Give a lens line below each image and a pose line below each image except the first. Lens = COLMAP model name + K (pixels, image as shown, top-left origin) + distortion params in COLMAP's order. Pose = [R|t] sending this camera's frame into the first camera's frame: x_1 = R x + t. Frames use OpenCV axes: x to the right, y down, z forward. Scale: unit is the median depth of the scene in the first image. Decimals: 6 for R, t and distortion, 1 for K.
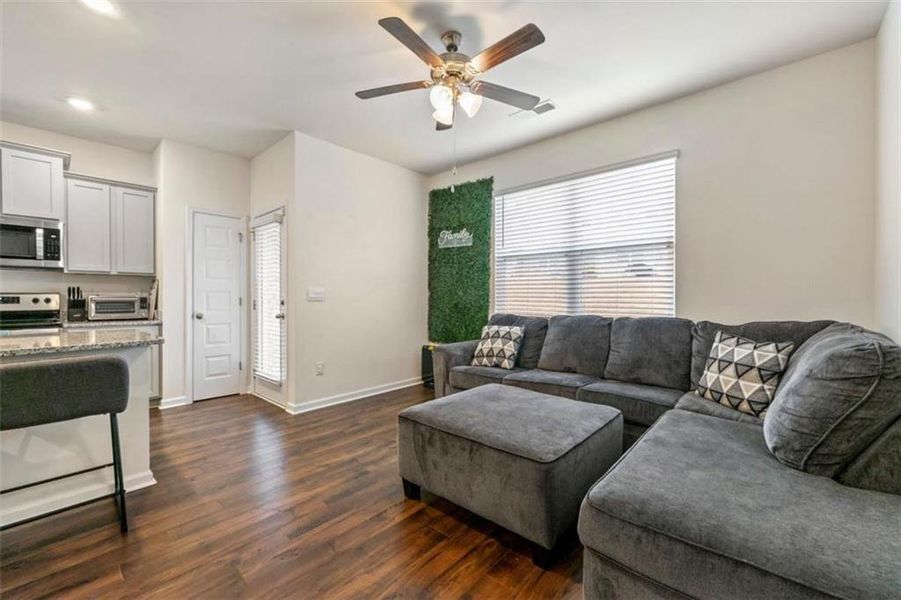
lens RADIAL K [[366.5, 0, 453.8], [0, 366.5, 298.4], [0, 0, 1]] dist [0.002714, -0.000954]
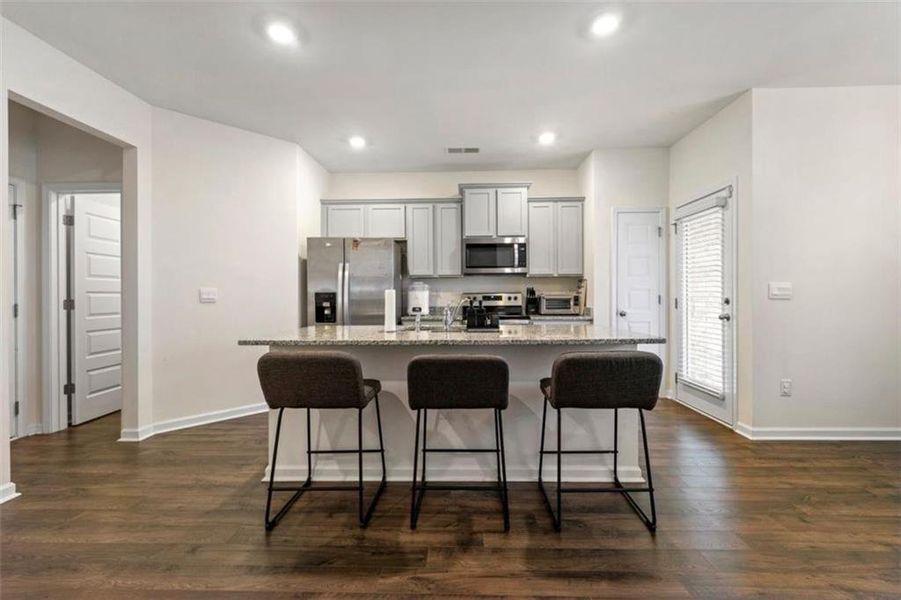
lens RADIAL K [[366.5, 0, 454.4], [0, 366.5, 296.1], [0, 0, 1]] dist [0.002714, -0.000954]
pose [[0.651419, -0.004193, -0.758707, -0.244974], [0.002850, 0.999991, -0.003079, 0.001024], [0.758713, -0.000157, 0.651425, -0.023811]]
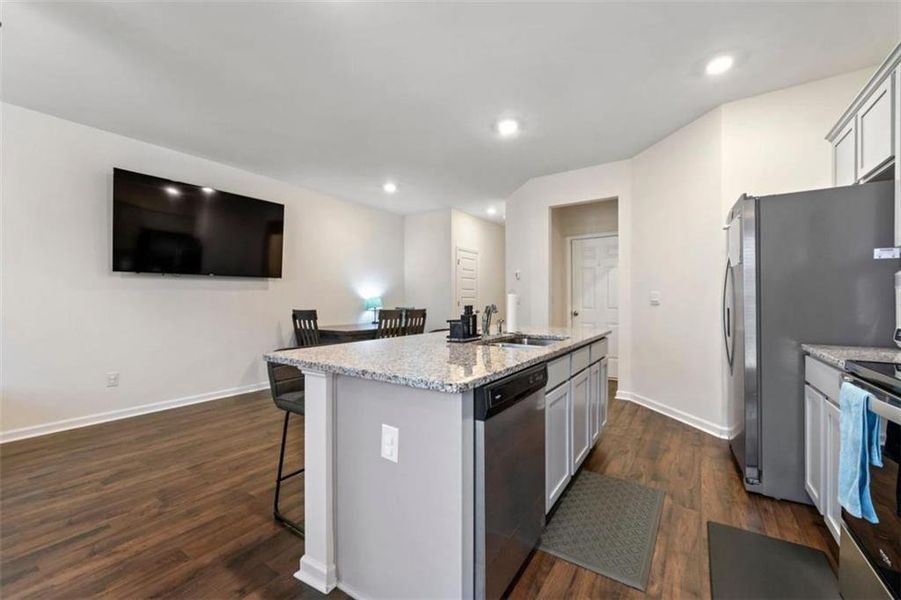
lens RADIAL K [[366.5, 0, 447.7], [0, 366.5, 299.7], [0, 0, 1]] dist [0.002714, -0.000954]
pose [[-0.990813, 0.001148, -0.135237, -0.621161], [0.000640, 0.999993, 0.003804, -0.005921], [0.135240, 0.003683, -0.990806, 1.062070]]
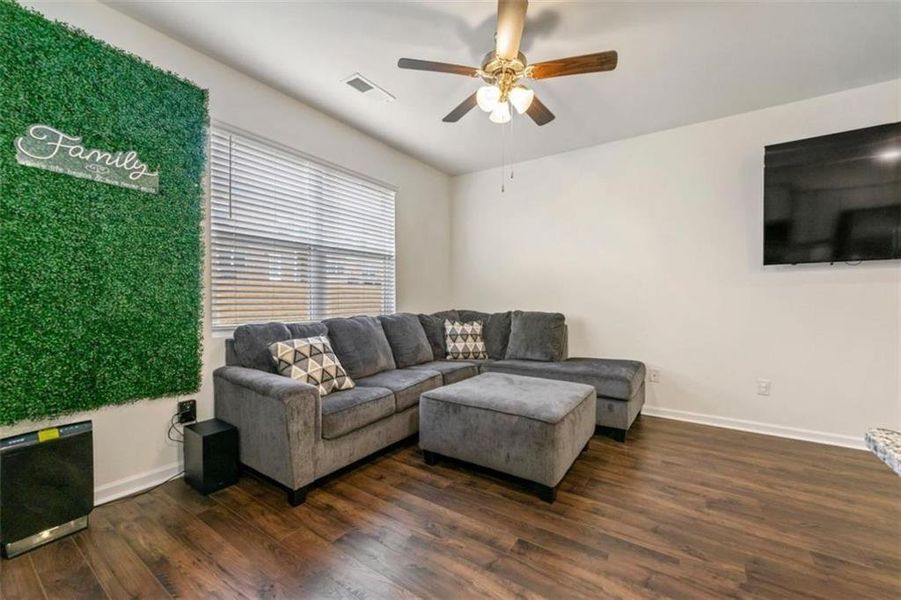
lens RADIAL K [[366.5, 0, 457.0], [0, 366.5, 295.9], [0, 0, 1]] dist [0.002714, -0.000954]
pose [[-0.153593, 0.005391, 0.988119, -0.612618], [0.002916, 0.999983, -0.005003, -0.002619], [-0.988130, 0.002113, -0.153607, 0.813259]]
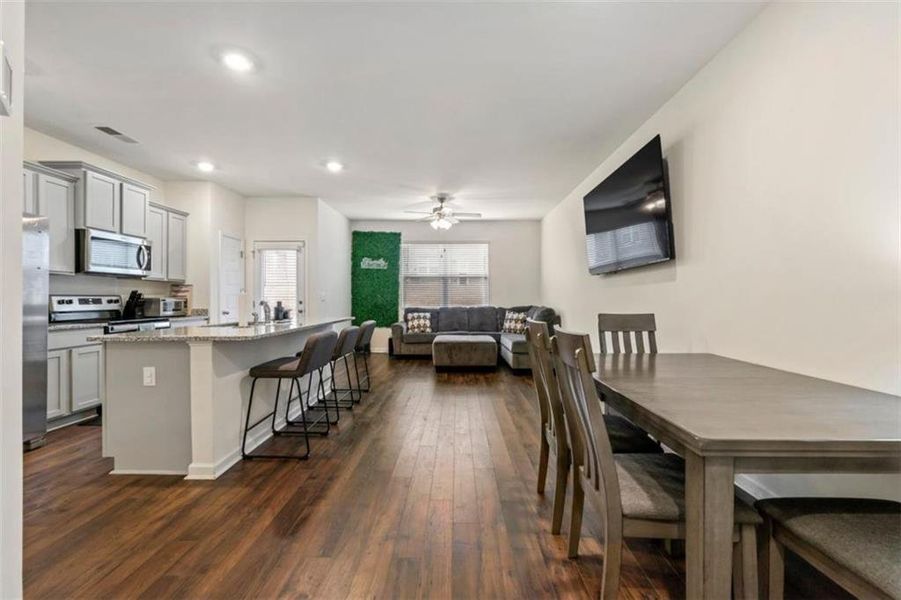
lens RADIAL K [[366.5, 0, 453.3], [0, 366.5, 299.4], [0, 0, 1]] dist [0.002714, -0.000954]
pose [[0.748837, -0.002187, 0.662751, -1.052753], [0.002539, 0.999997, 0.000432, 0.000847], [-0.662750, 0.001360, 0.748840, -0.622589]]
